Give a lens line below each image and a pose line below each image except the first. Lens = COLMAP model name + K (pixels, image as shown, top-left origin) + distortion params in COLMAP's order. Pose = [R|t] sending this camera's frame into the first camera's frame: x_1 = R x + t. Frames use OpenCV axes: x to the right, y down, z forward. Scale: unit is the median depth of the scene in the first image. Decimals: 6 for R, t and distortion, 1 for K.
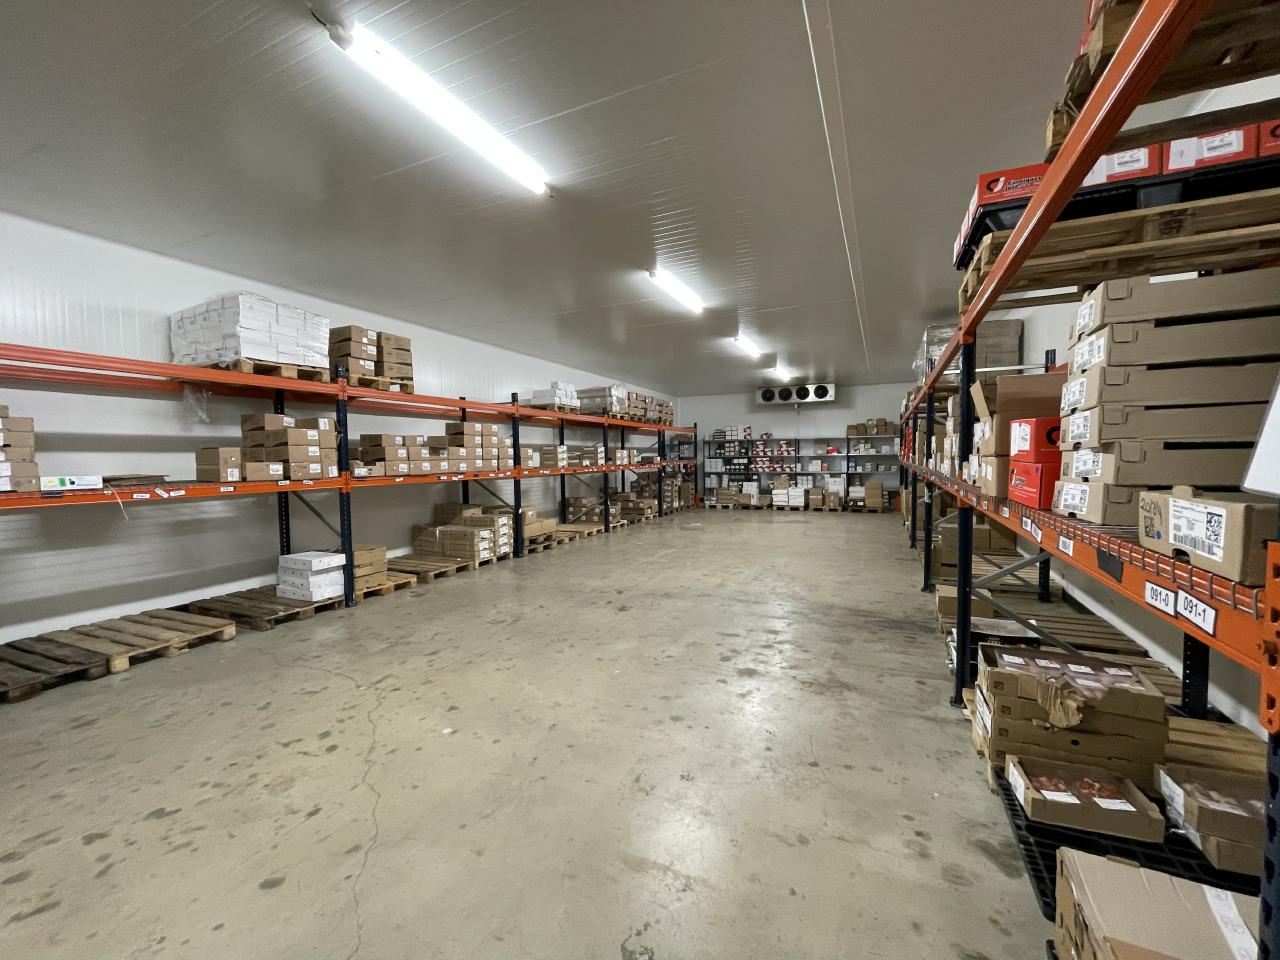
lens RADIAL K [[517.5, 0, 643.7], [0, 517.5, 480.2], [0, 0, 1]] dist [-0.004012, 0.000041]
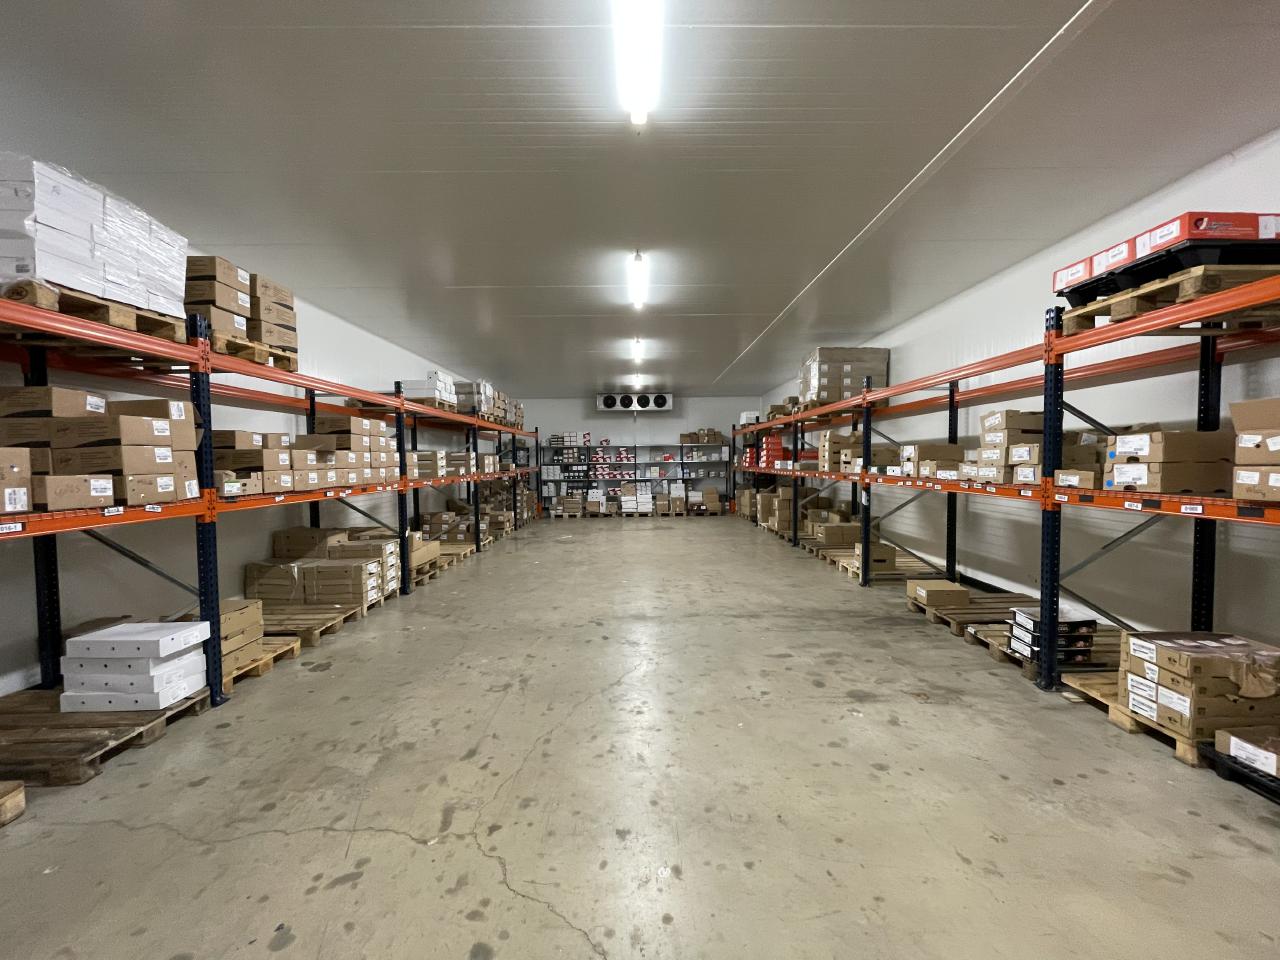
lens RADIAL K [[517.5, 0, 643.7], [0, 517.5, 480.2], [0, 0, 1]] dist [-0.004012, 0.000041]
pose [[0.902930, -0.013756, 0.429568, -0.285329], [0.019094, 0.999785, -0.008118, -0.008979], [-0.429364, 0.015533, 0.902998, 0.164460]]
